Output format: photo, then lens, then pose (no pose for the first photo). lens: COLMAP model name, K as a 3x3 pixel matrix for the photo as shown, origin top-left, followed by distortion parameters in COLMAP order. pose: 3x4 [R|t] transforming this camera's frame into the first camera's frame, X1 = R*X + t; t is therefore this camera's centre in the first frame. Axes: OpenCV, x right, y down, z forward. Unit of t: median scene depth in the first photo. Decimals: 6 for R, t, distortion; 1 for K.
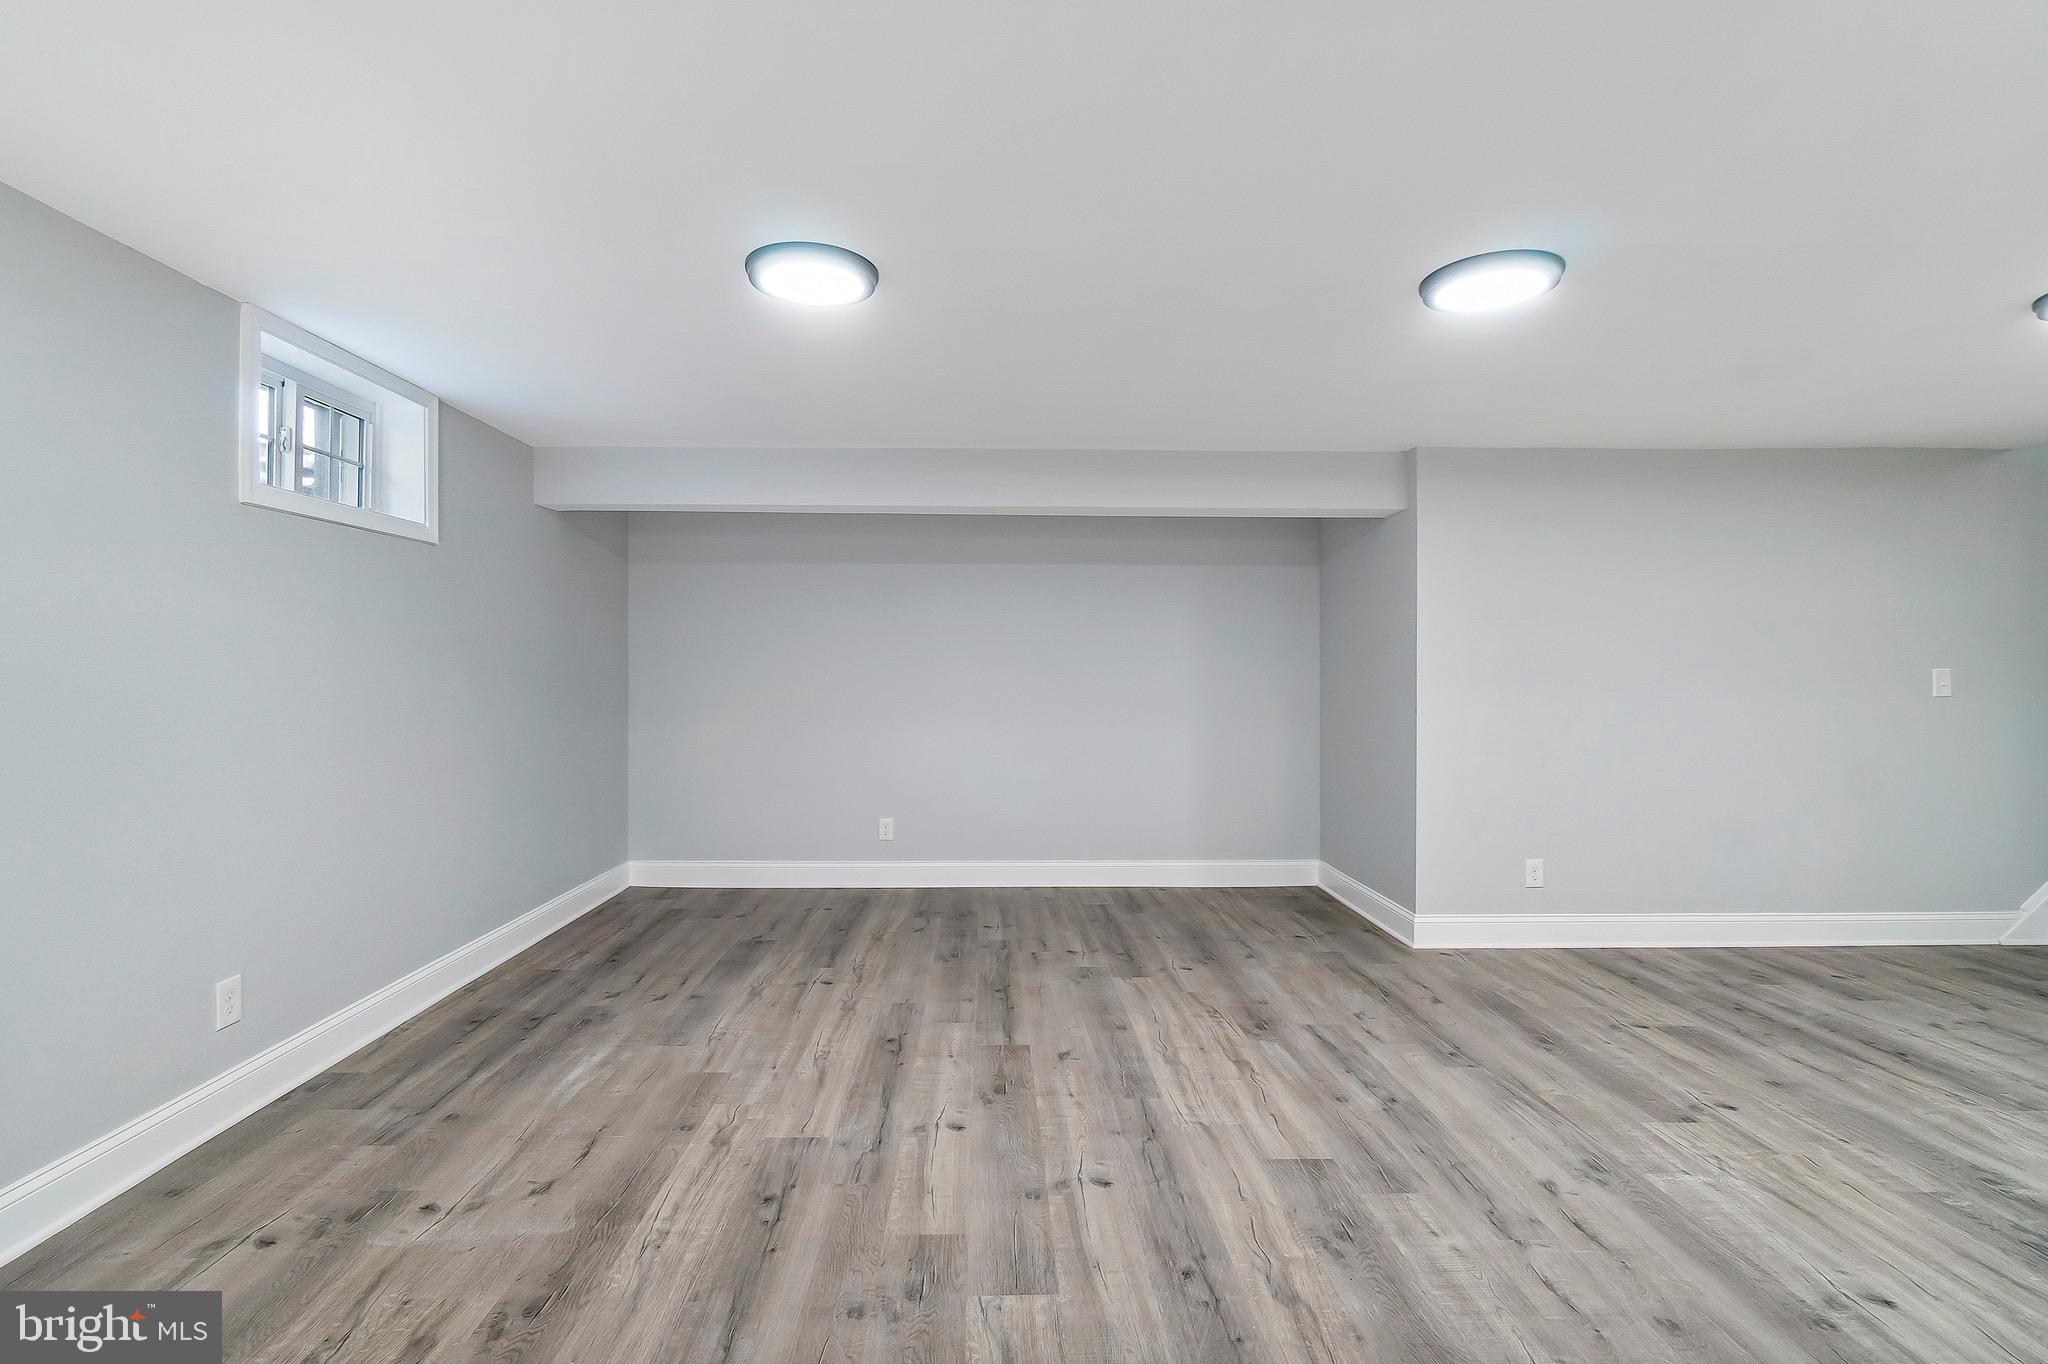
lens RADIAL K [[935.2, 0, 1009.8], [0, 935.2, 669.1], [0, 0, 1]] dist [-0.004008, 0.000741]
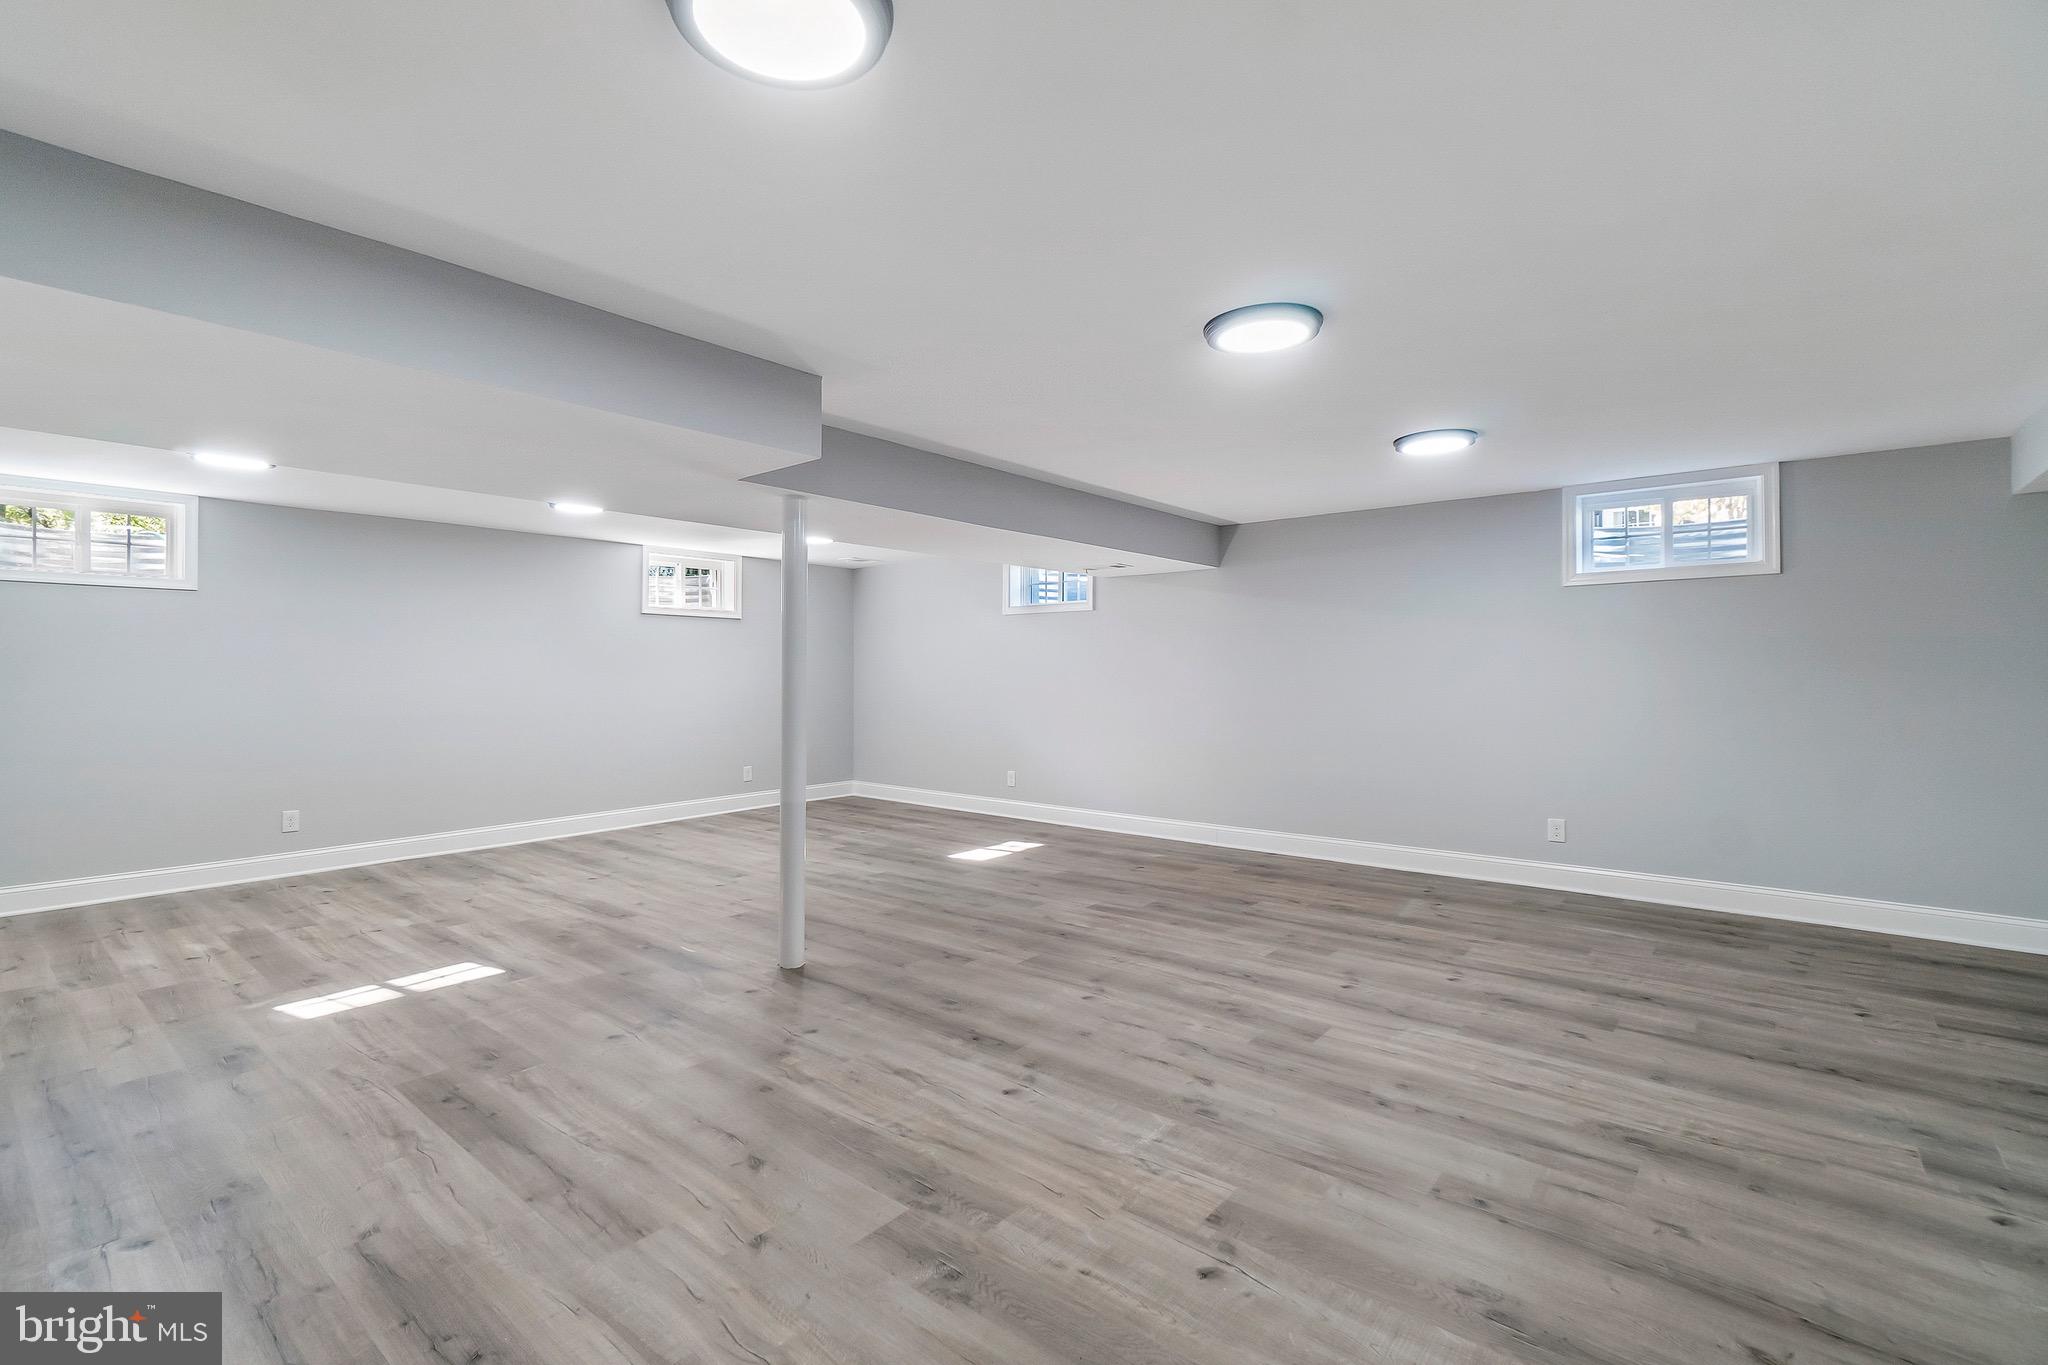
lens RADIAL K [[935.2, 0, 1009.8], [0, 935.2, 669.6], [0, 0, 1]] dist [-0.004008, 0.000741]
pose [[-0.659475, -0.002256, -0.751723, 1.360302], [0.003743, 0.999973, -0.006285, 0.012578], [0.751717, -0.006959, -0.659449, 1.314522]]
